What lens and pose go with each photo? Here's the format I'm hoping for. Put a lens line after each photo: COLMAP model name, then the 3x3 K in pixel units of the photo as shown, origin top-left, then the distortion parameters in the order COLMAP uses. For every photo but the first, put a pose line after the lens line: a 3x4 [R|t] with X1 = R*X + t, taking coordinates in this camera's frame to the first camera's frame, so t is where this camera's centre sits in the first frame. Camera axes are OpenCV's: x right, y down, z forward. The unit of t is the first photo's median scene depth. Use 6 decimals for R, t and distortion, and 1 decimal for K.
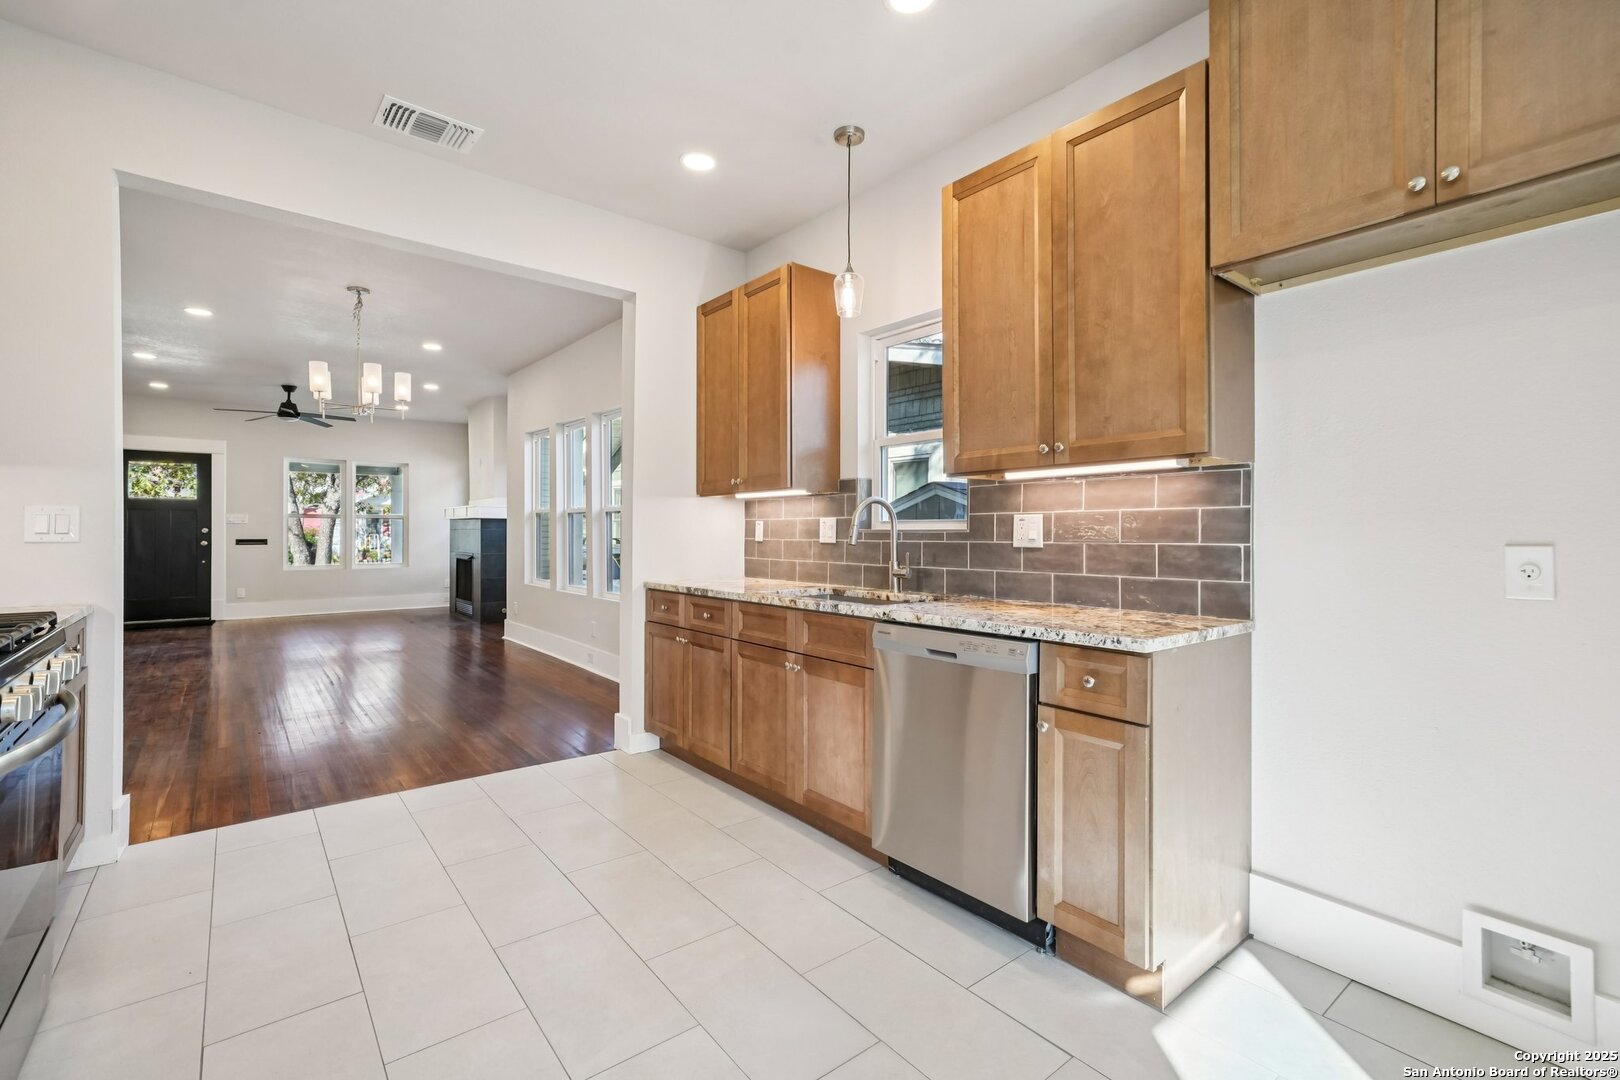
lens RADIAL K [[710.7, 0, 808.5], [0, 710.7, 530.5], [0, 0, 1]] dist [0.001656, 0.000677]
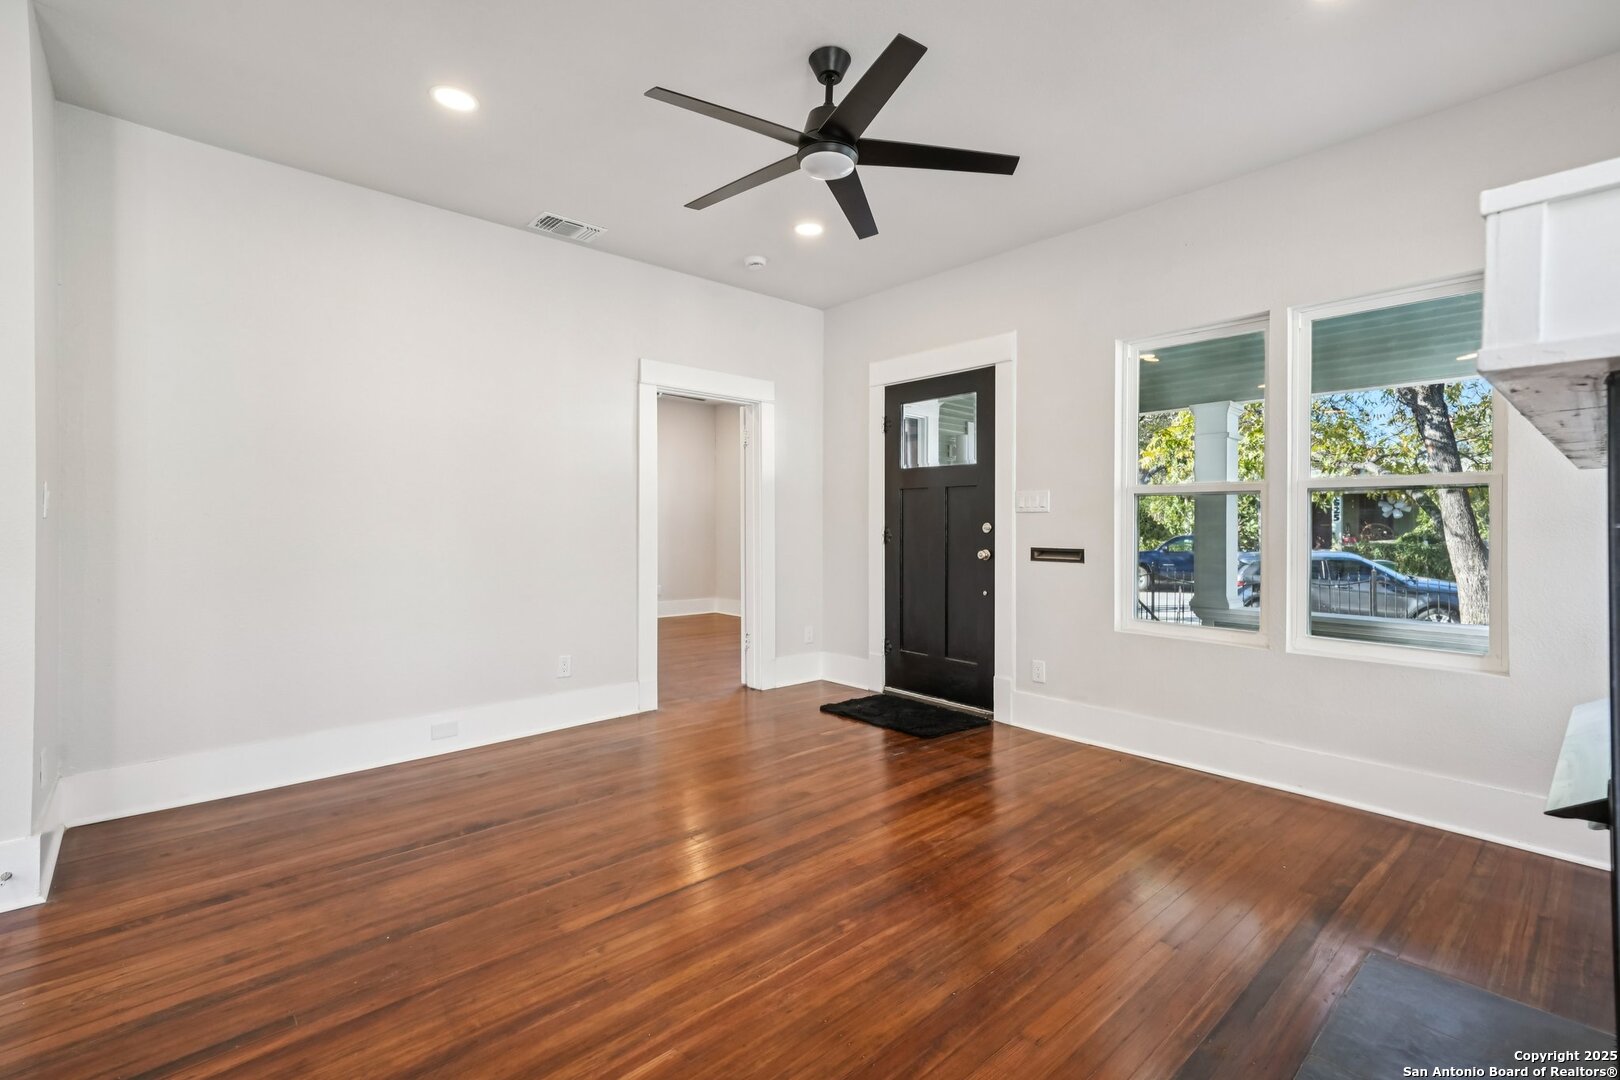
lens RADIAL K [[710.7, 0, 843.1], [0, 710.7, 525.0], [0, 0, 1]] dist [0.001656, 0.000677]
pose [[0.054125, -0.003815, -0.998527, -0.378959], [0.000341, 0.999993, -0.003802, 0.000042], [0.998534, -0.000135, 0.054126, 0.877687]]
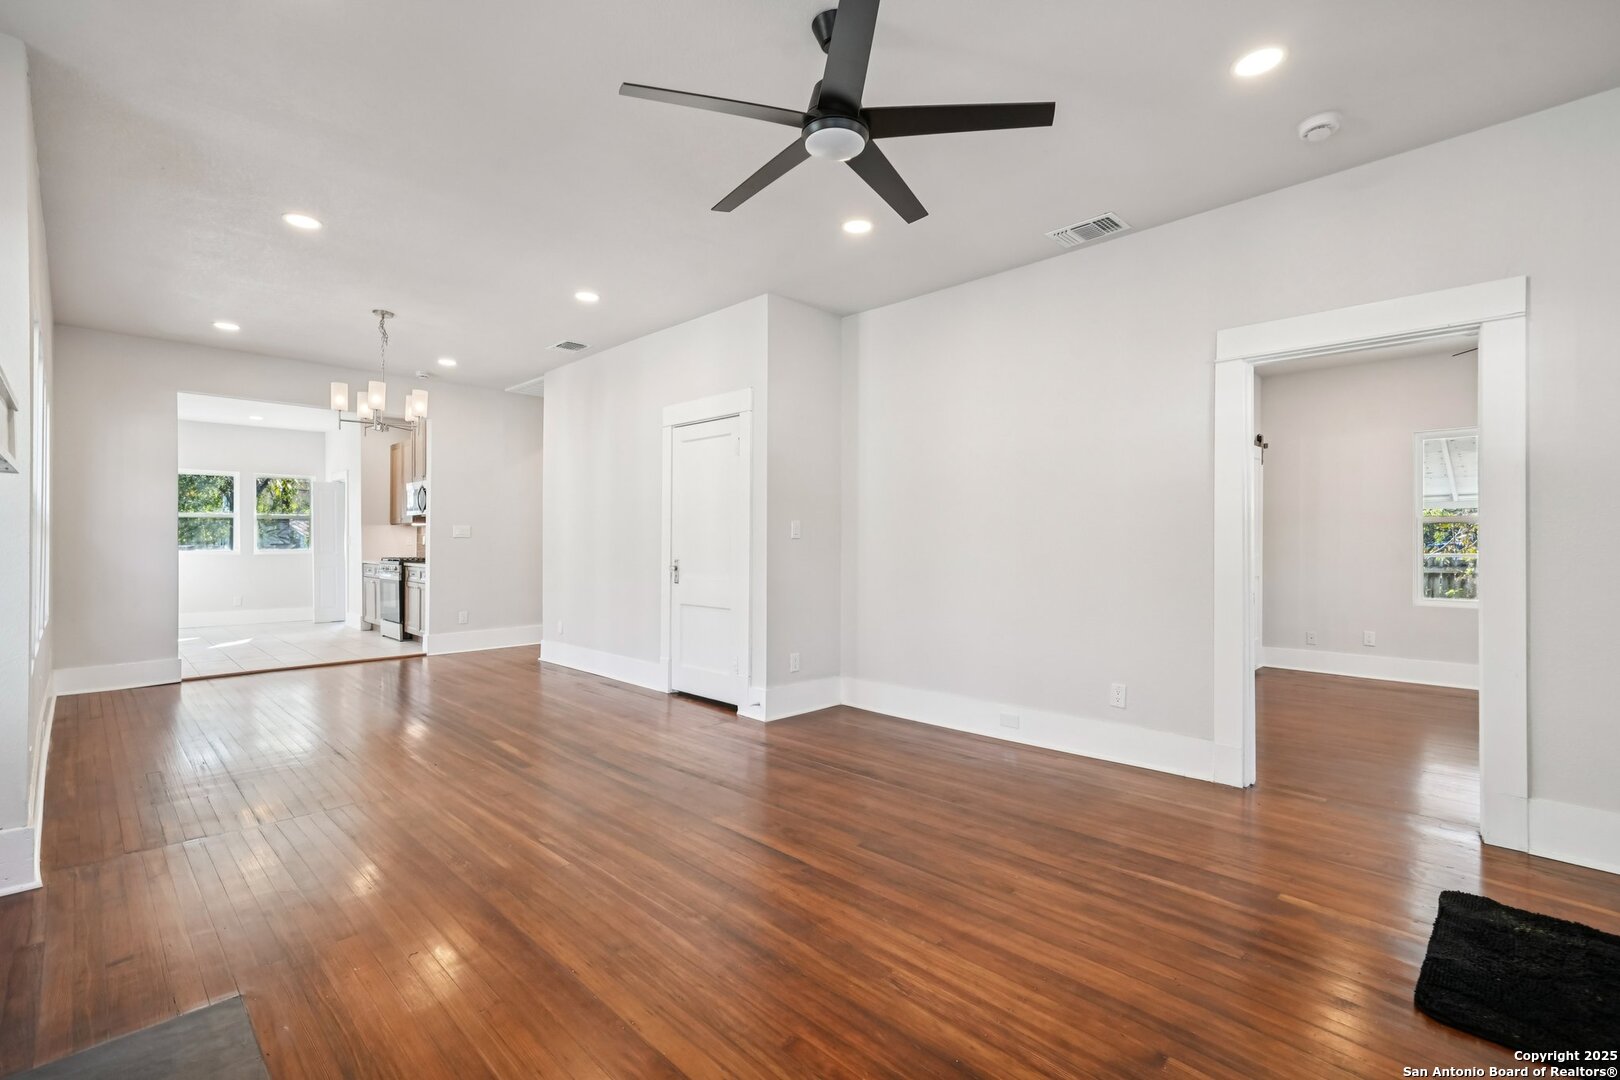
lens RADIAL K [[721.0, 0, 795.2], [0, 721.0, 539.9], [0, 0, 1]] dist [0.003652, 0.000264]
pose [[-0.995971, -0.010246, -0.089090, -0.614762], [-0.009699, 0.999931, -0.006577, 0.001195], [0.089151, -0.005687, -0.996002, 1.134297]]
